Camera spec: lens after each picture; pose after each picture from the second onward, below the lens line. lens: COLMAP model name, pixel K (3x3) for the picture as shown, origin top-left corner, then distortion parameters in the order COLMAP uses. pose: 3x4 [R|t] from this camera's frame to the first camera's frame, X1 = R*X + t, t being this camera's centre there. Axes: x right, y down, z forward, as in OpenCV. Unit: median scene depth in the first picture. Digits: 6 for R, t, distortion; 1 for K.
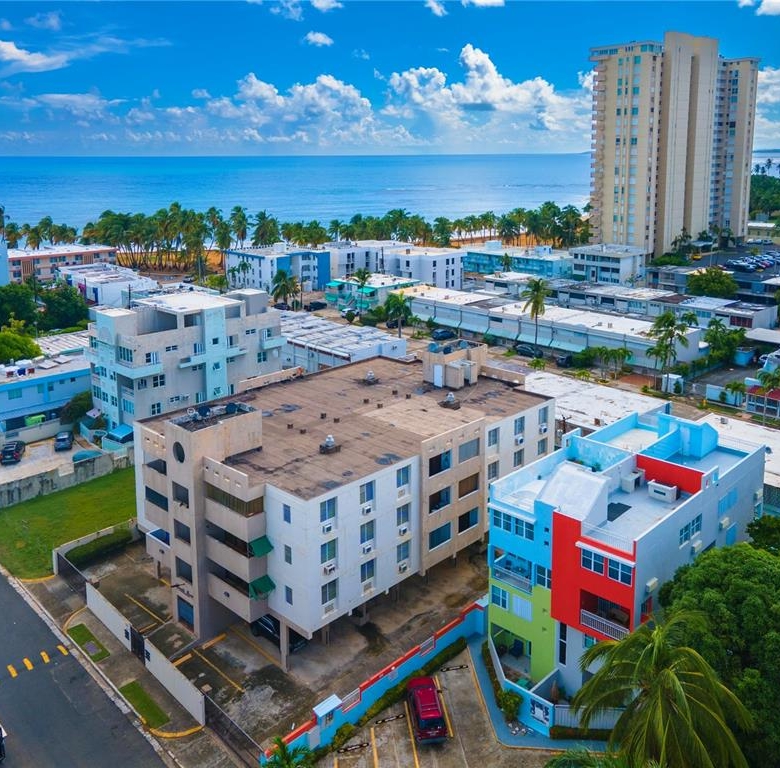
lens RADIAL K [[766.3, 0, 419.3], [0, 766.3, 272.4], [0, 0, 1]] dist [0.012014, -0.007382]
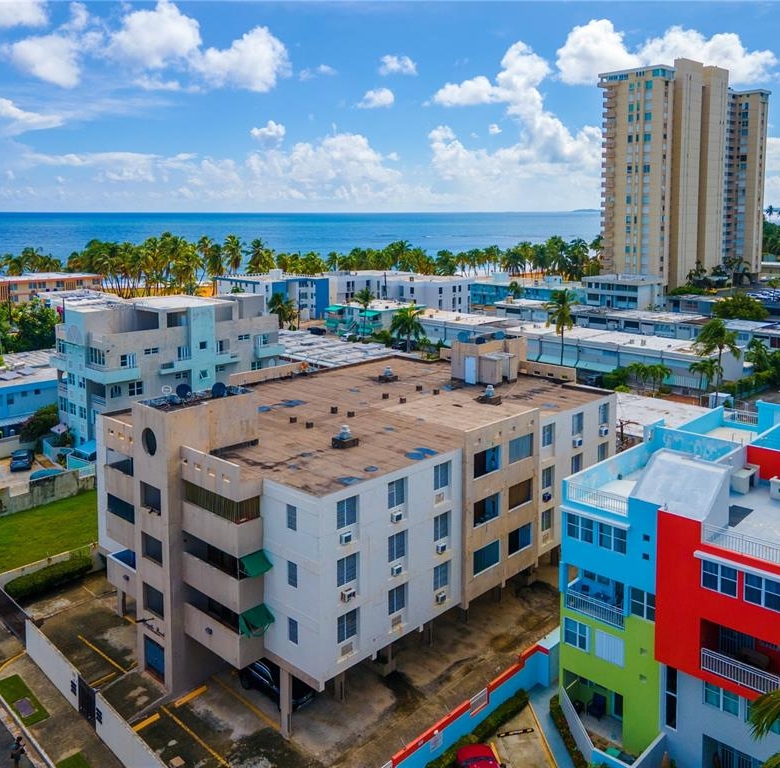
lens RADIAL K [[762.7, 0, 415.0], [0, 762.7, 291.6], [0, 0, 1]] dist [0.004014, 0.022672]
pose [[0.999987, 0.001536, 0.004792, -0.042764], [-0.001291, 0.998703, -0.050906, 0.100087], [-0.004864, 0.050899, 0.998692, 0.188449]]
